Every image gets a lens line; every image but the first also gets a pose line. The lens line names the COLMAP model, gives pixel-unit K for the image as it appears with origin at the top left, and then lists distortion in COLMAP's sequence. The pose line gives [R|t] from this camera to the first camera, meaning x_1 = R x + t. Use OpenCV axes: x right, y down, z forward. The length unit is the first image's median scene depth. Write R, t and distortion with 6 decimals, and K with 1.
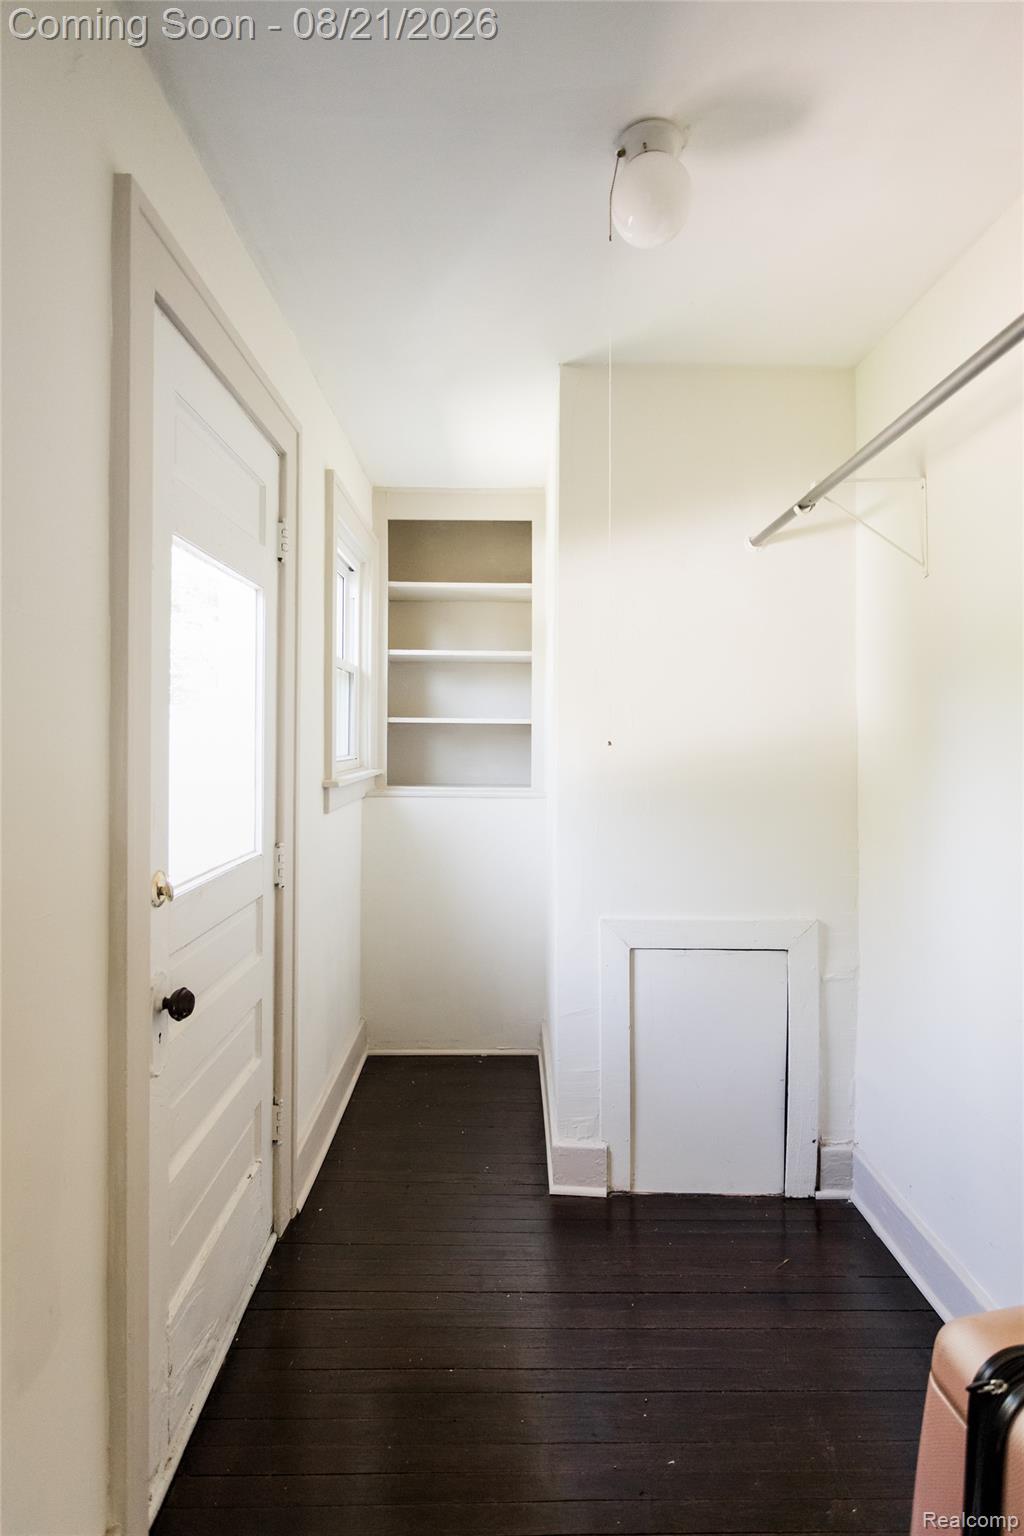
lens RADIAL K [[820.2, 0, 508.1], [0, 820.2, 761.6], [0, 0, 1]] dist [0.000610, 0.000030]
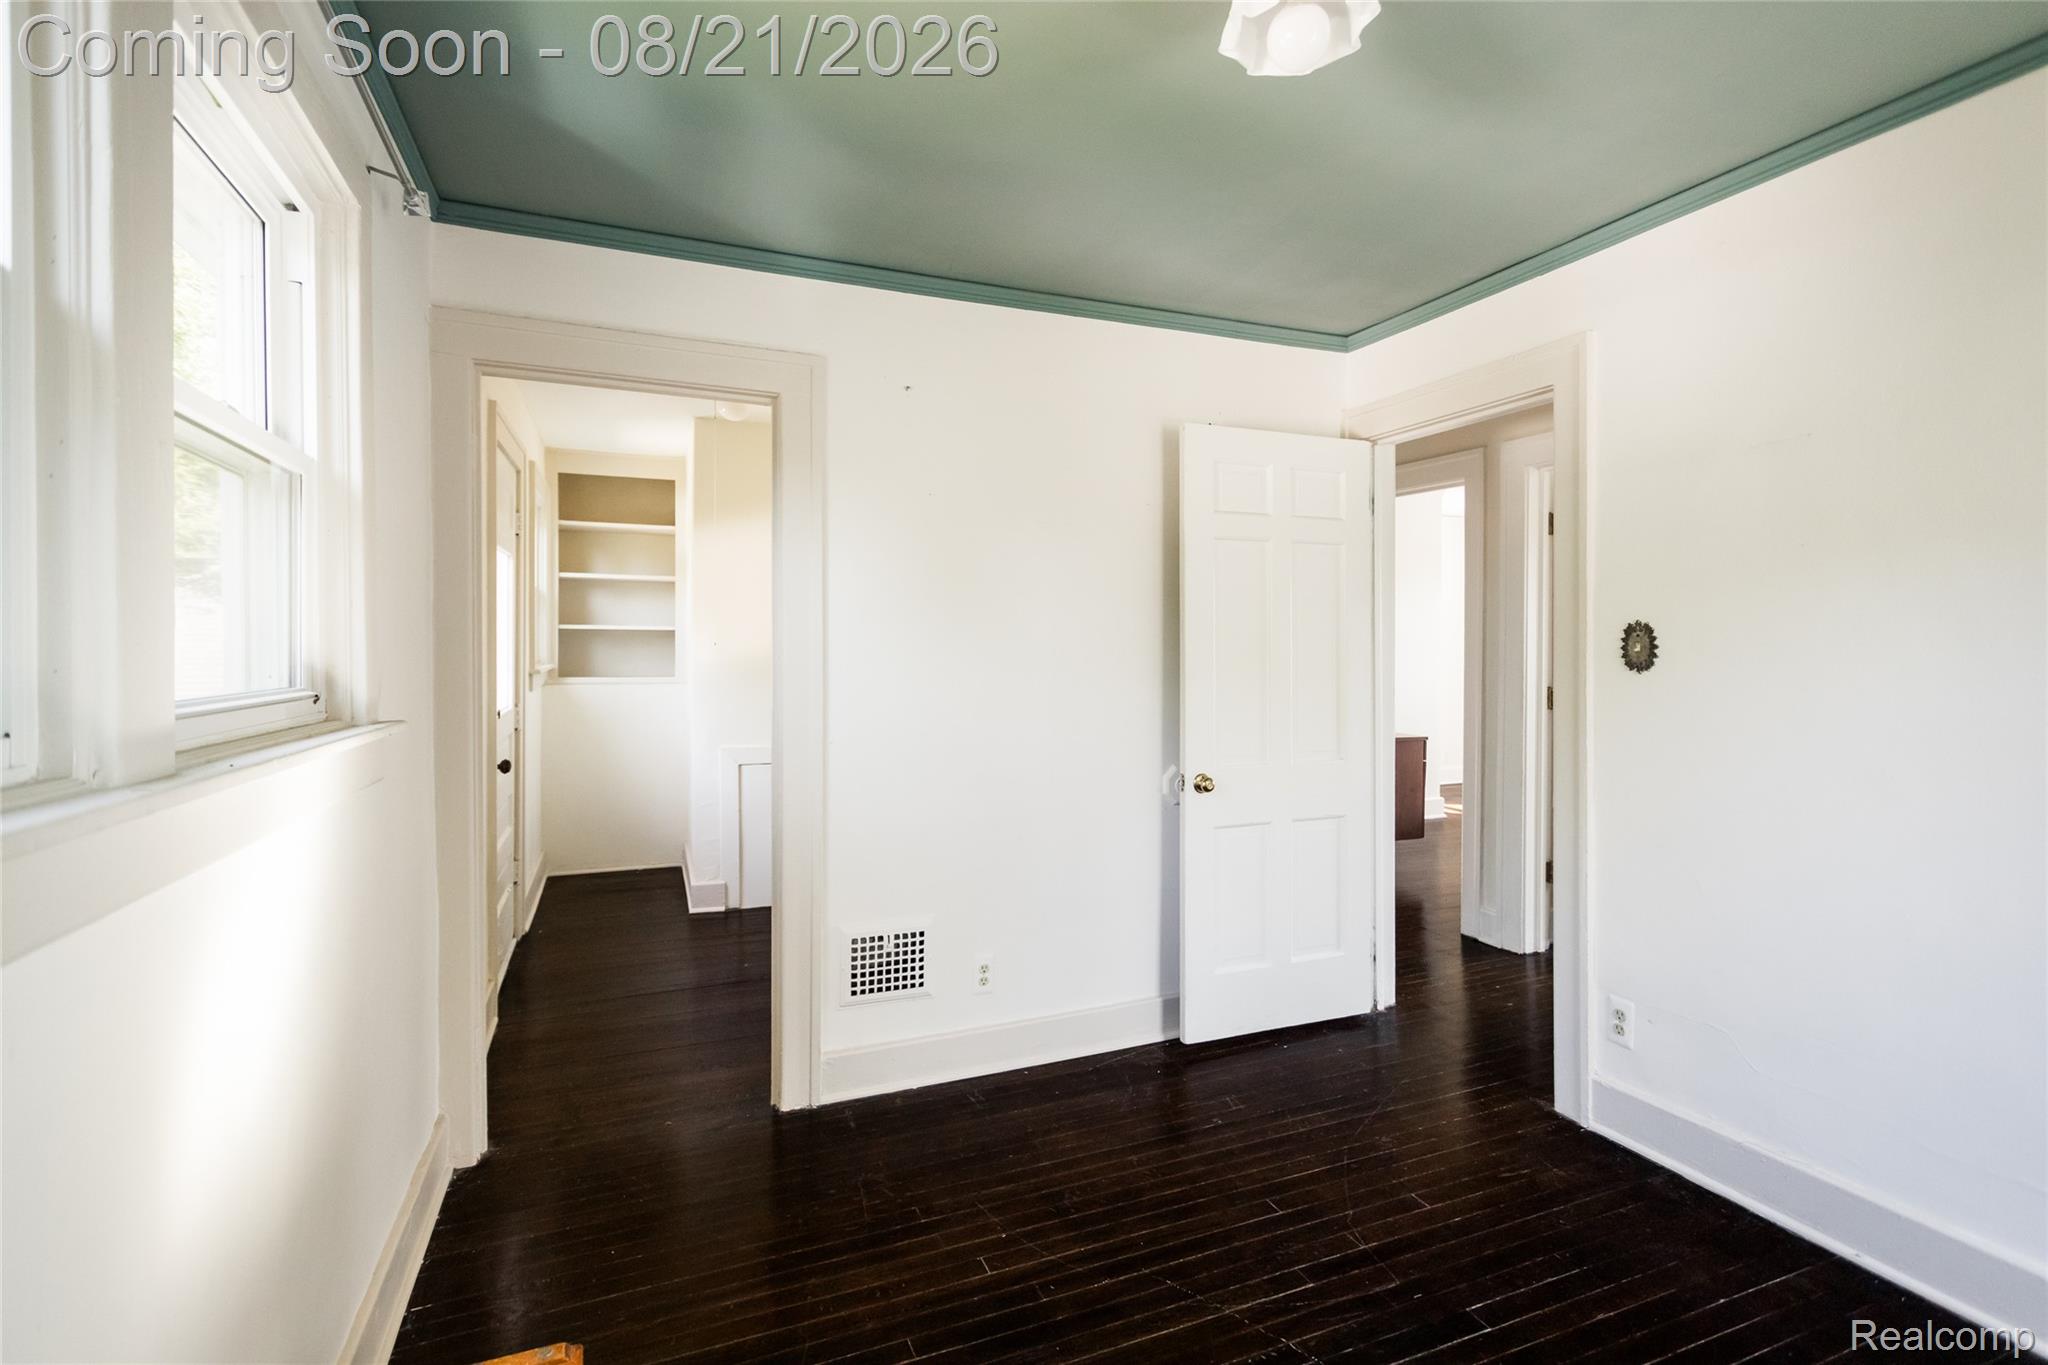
lens RADIAL K [[968.7, 0, 1018.5], [0, 968.7, 651.0], [0, 0, 1]] dist [0.000259, 0.000962]
pose [[0.931087, -0.003463, 0.364782, -0.028488], [0.009055, 0.999866, -0.013620, 0.015915], [-0.364686, 0.015985, 0.930993, -0.720422]]
